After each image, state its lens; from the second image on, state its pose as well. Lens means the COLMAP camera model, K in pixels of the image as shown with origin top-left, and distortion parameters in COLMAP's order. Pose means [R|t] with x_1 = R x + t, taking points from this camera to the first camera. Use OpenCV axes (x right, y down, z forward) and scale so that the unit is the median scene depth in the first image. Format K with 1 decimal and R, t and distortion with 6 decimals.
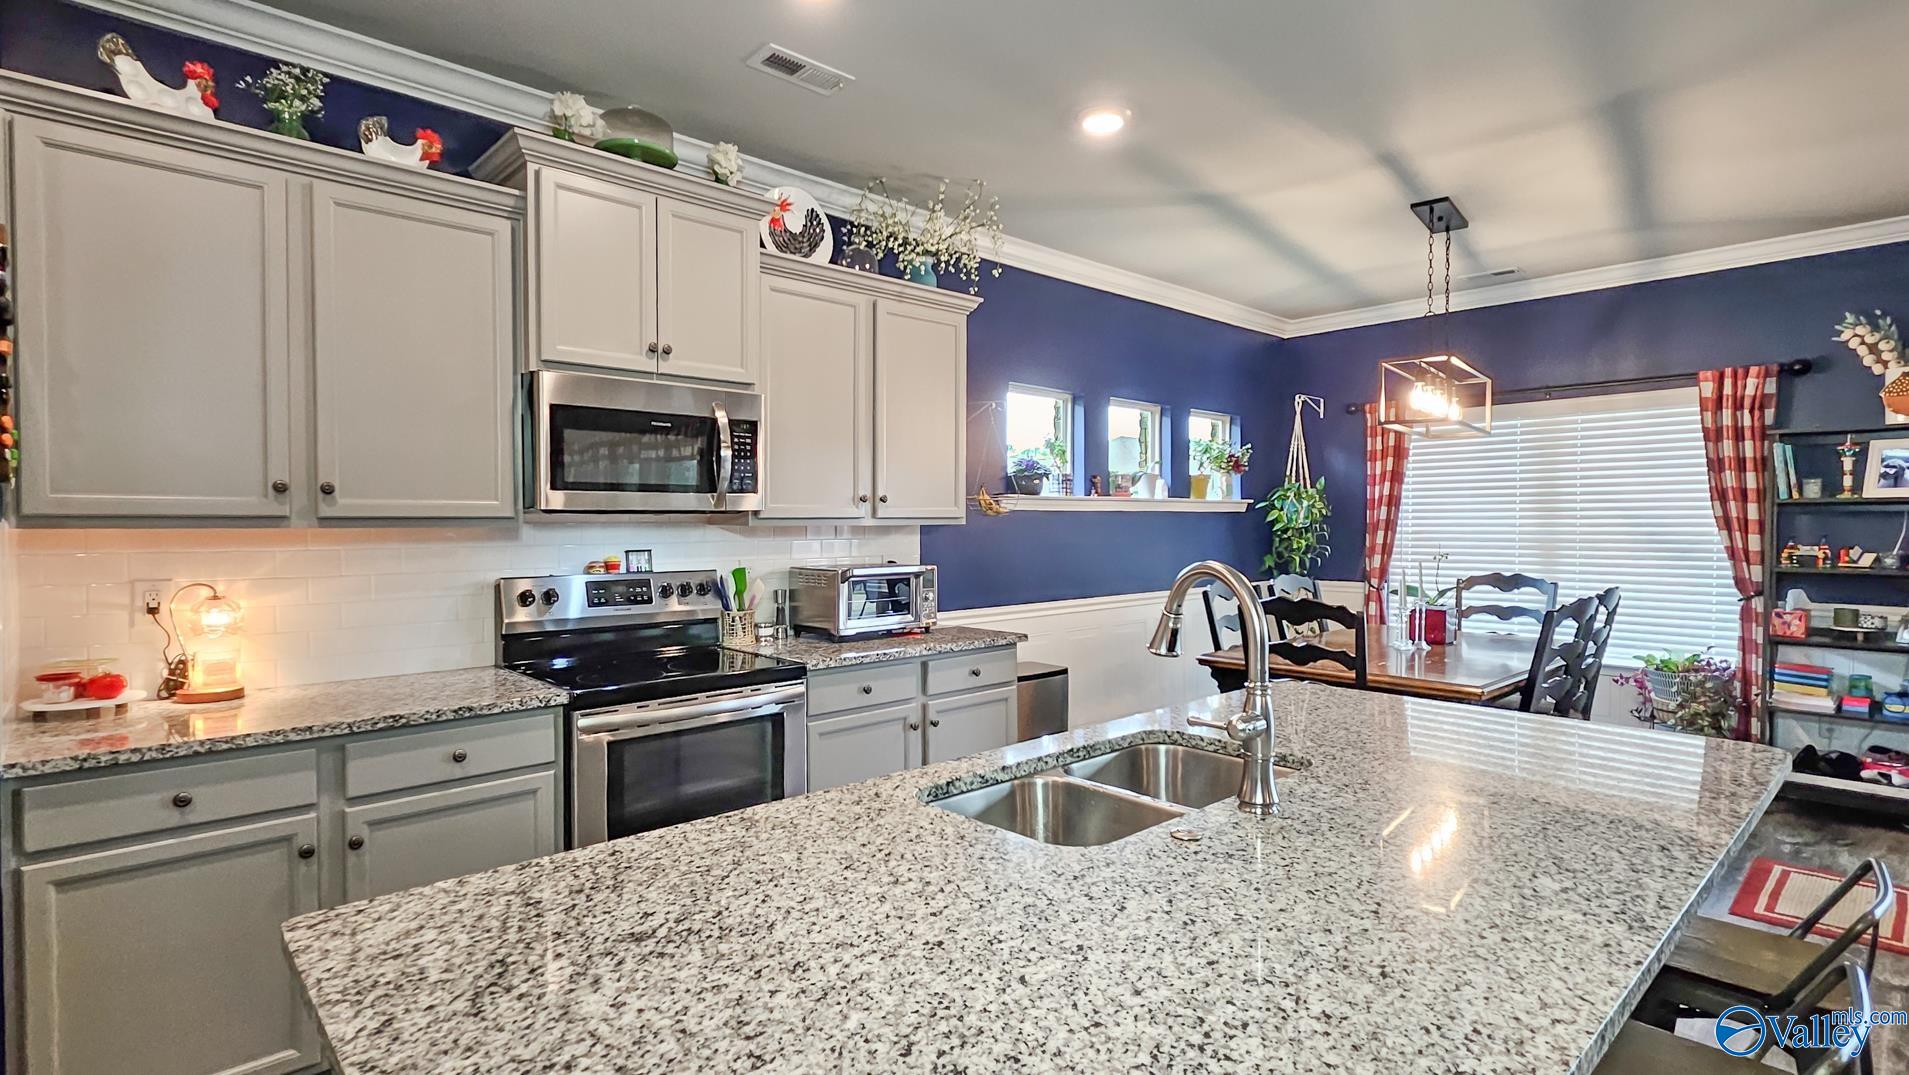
lens RADIAL K [[920.9, 0, 941.2], [0, 920.9, 541.2], [0, 0, 1]] dist [0.001843, 0.001160]
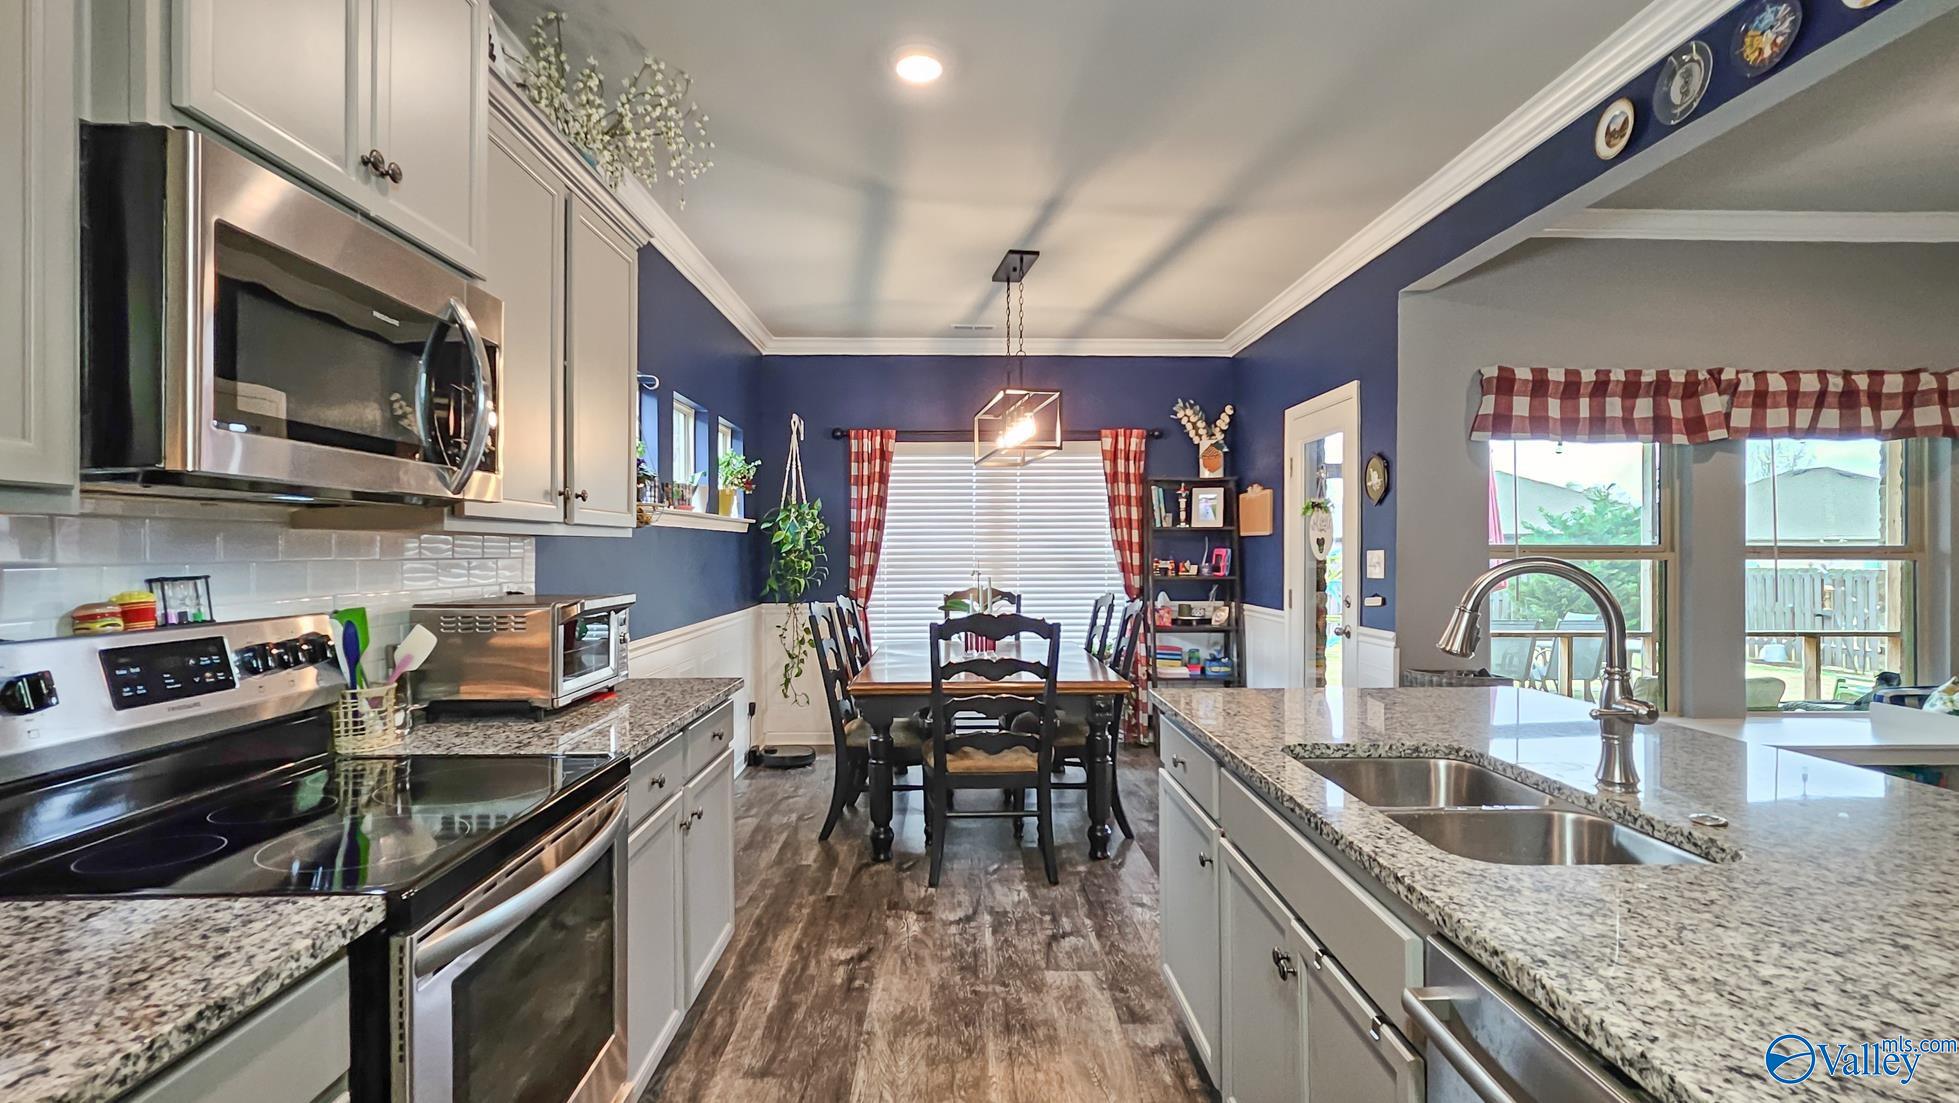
lens RADIAL K [[928.8, 0, 987.1], [0, 928.8, 547.4], [0, 0, 1]] dist [0.008135, 0.000768]
pose [[0.656320, 0.003769, 0.754473, -0.394751], [0.016425, 0.999679, -0.019282, 0.009789], [-0.754304, 0.025047, 0.656047, 0.353868]]
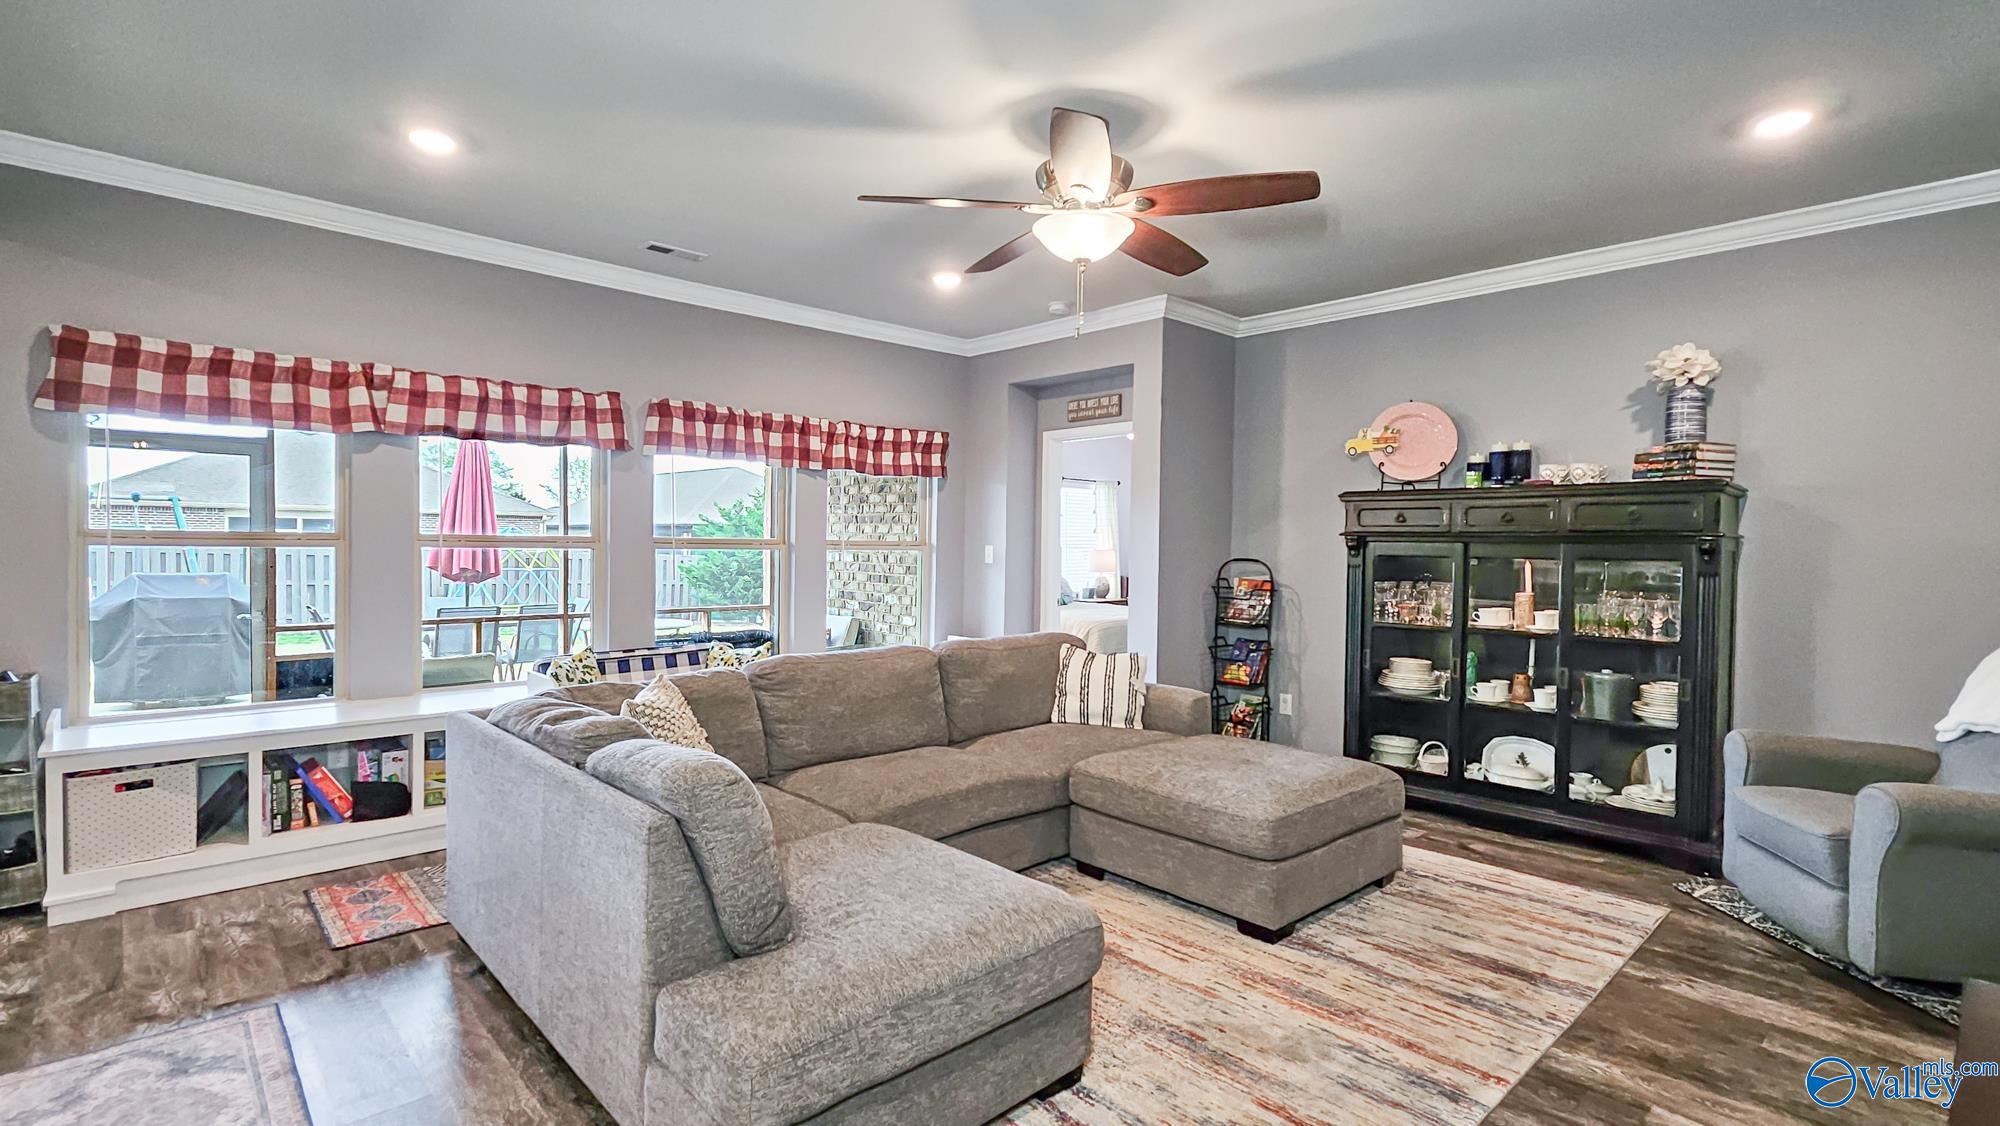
lens RADIAL K [[923.3, 0, 1011.5], [0, 923.3, 572.2], [0, 0, 1]] dist [0.000256, 0.000018]
pose [[-0.022331, -0.028398, 0.999347, -0.151392], [0.012126, 0.999515, 0.028673, 0.025597], [-0.999677, 0.012758, -0.021976, -0.361544]]
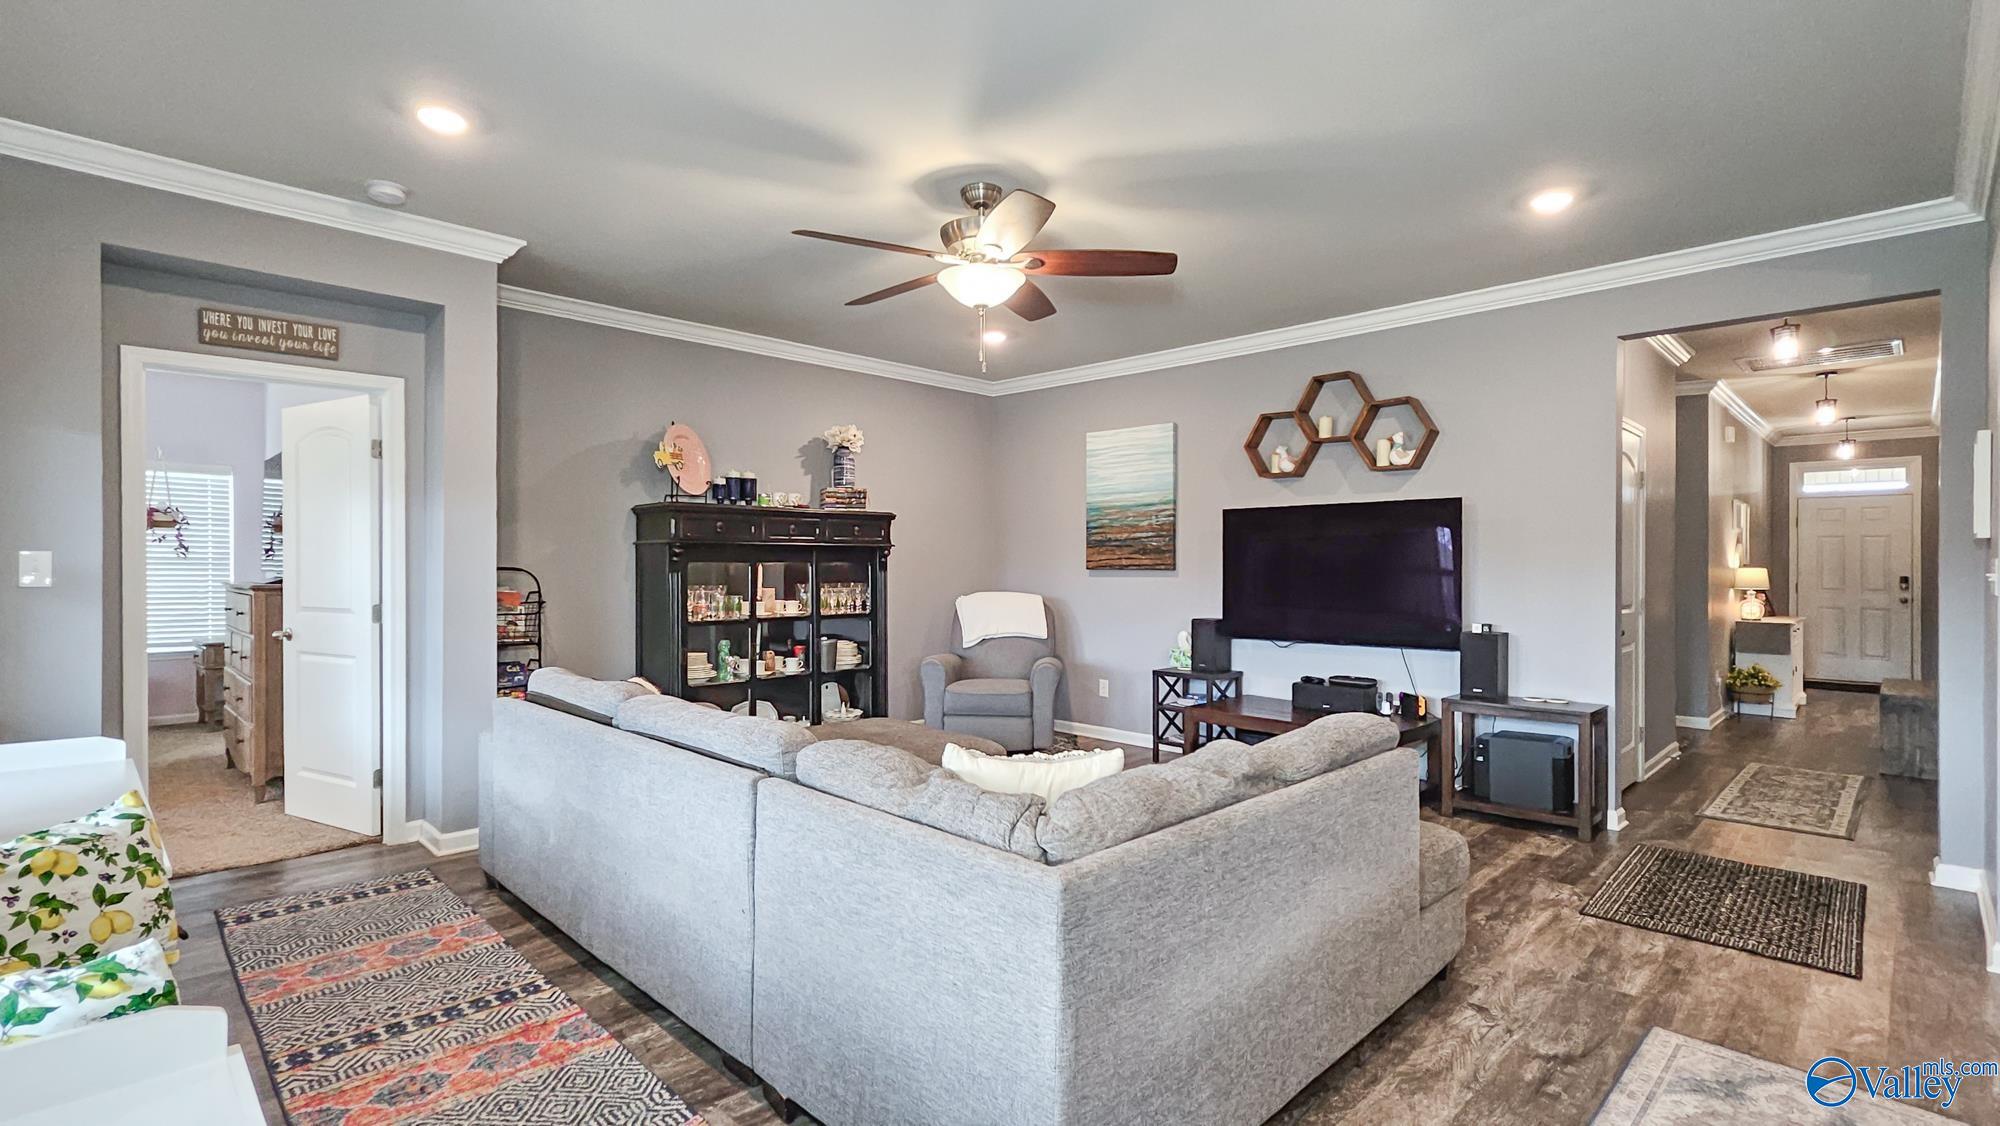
lens RADIAL K [[927.3, 0, 985.9], [0, 927.3, 567.4], [0, 0, 1]] dist [0.011972, 0.000171]
pose [[-0.999411, -0.002011, -0.034266, 0.790126], [-0.002954, 0.999618, 0.027483, 0.013094], [0.034197, 0.027568, -0.999035, 0.608331]]
